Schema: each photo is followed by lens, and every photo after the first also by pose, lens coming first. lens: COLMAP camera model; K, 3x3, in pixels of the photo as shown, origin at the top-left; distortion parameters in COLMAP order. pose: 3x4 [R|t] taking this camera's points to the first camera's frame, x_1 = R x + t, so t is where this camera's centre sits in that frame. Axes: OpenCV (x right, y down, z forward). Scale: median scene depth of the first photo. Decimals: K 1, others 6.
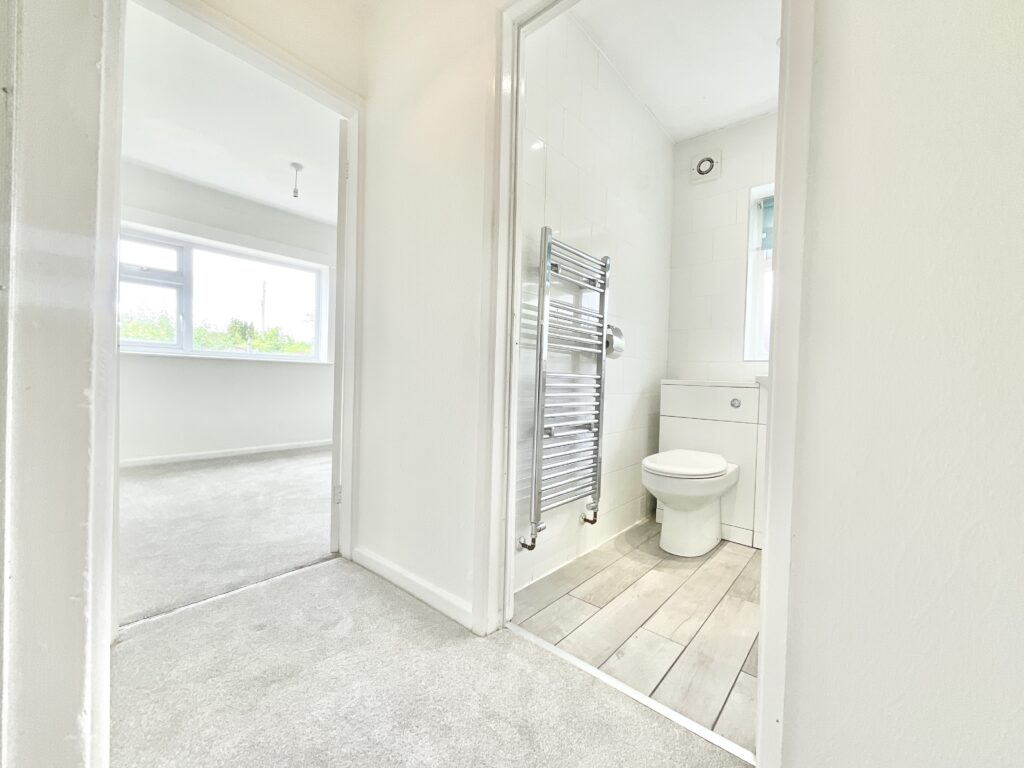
lens RADIAL K [[416.1, 0, 509.5], [0, 416.1, 385.1], [0, 0, 1]] dist [0.002735, 0.000866]
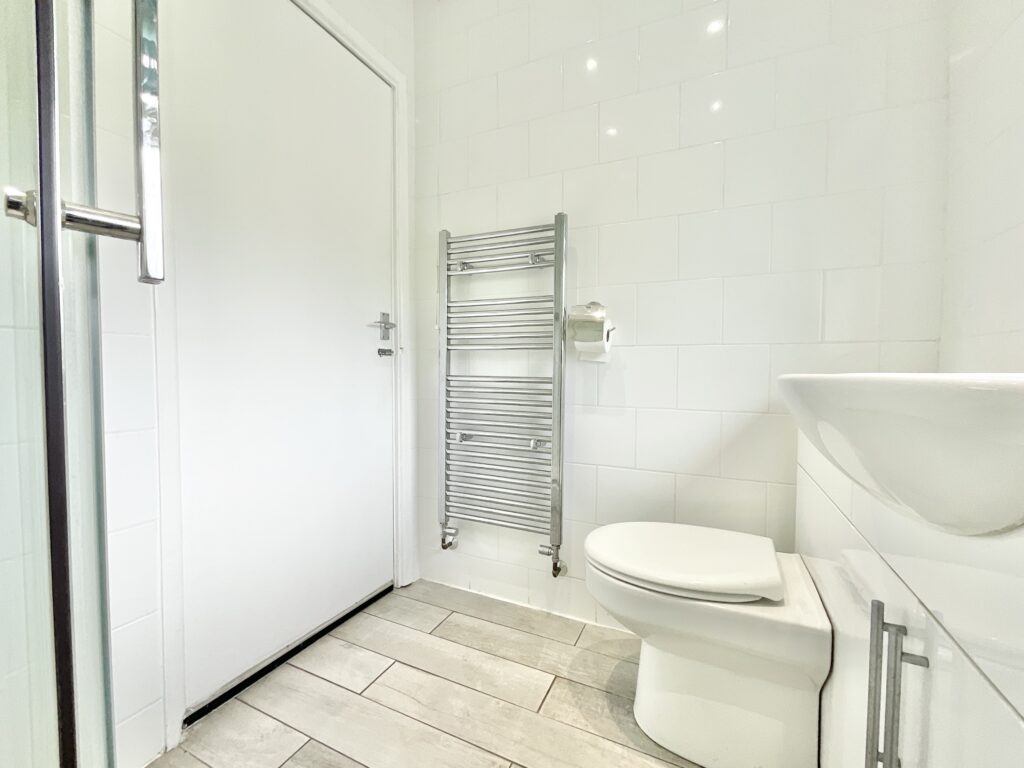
lens RADIAL K [[416.1, 0, 509.3], [0, 416.1, 389.7], [0, 0, 1]] dist [0.002735, 0.000866]
pose [[0.278329, -0.001404, -0.960485, 0.977759], [-0.009601, 0.999945, -0.004244, -0.004165], [0.960438, 0.010403, 0.278300, 0.764037]]
